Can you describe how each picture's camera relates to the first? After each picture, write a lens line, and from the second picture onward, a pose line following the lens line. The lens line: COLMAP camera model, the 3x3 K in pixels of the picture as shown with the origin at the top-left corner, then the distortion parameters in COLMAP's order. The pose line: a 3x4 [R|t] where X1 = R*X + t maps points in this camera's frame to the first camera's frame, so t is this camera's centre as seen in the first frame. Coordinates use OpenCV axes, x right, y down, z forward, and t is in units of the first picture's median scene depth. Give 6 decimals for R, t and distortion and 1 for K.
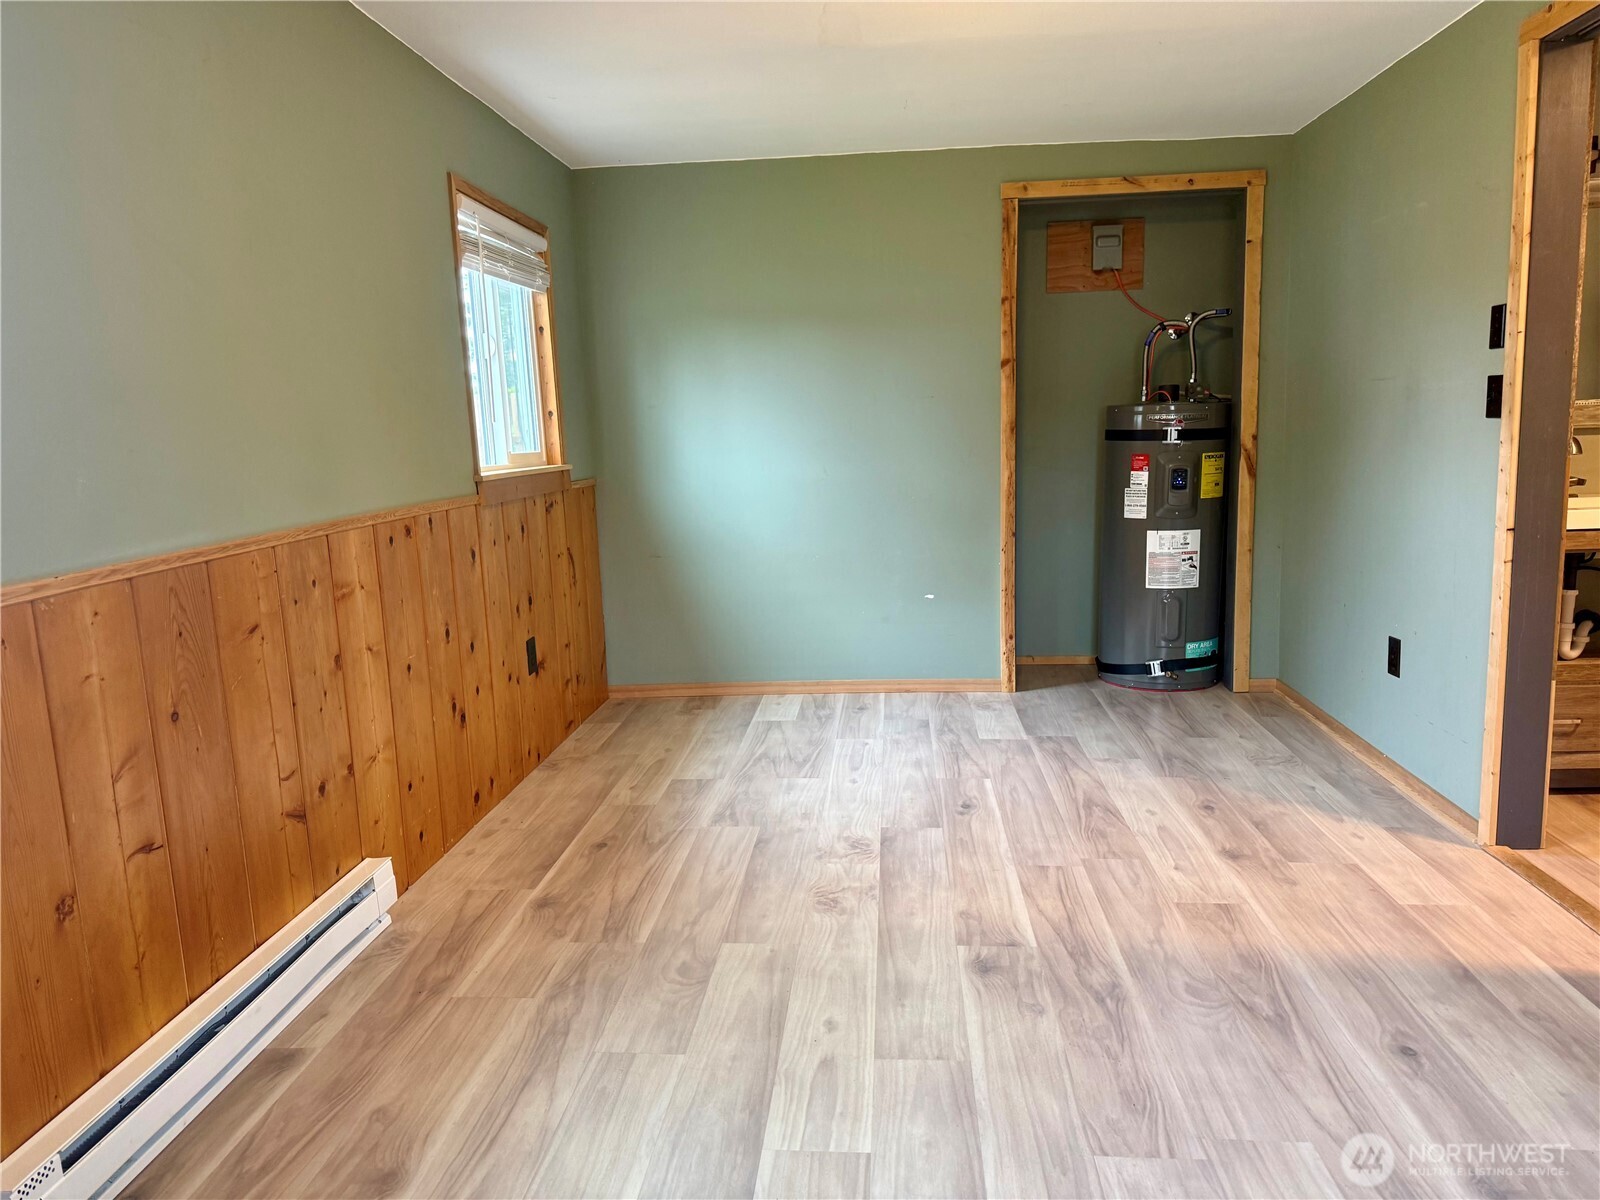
lens RADIAL K [[1135.7, 0, 795.4], [0, 1135.7, 603.6], [0, 0, 1]] dist [0.051416, -0.050892]
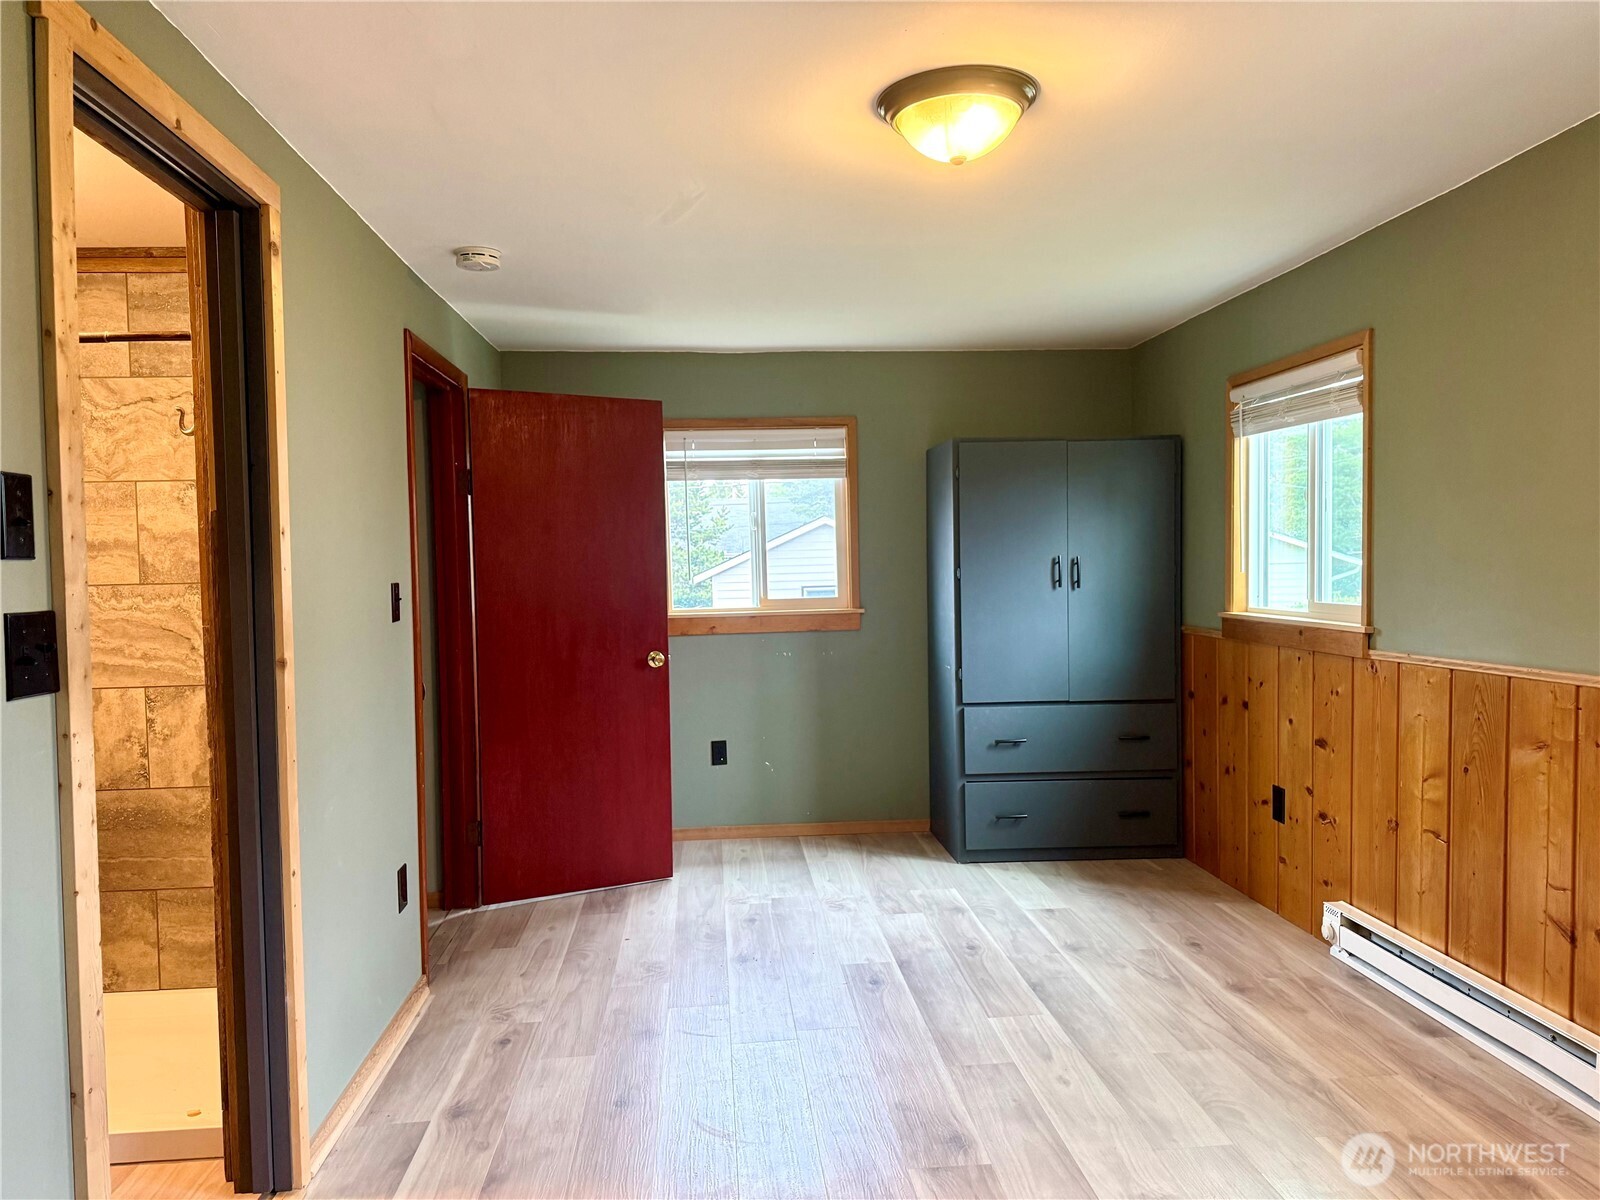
lens RADIAL K [[1135.7, 0, 801.9], [0, 1135.7, 606.8], [0, 0, 1]] dist [0.051416, -0.050892]
pose [[-0.984433, 0.059547, -0.165363, 0.493757], [0.025770, 0.979593, 0.199331, -0.395066], [0.173858, 0.191967, -0.965879, 2.095459]]
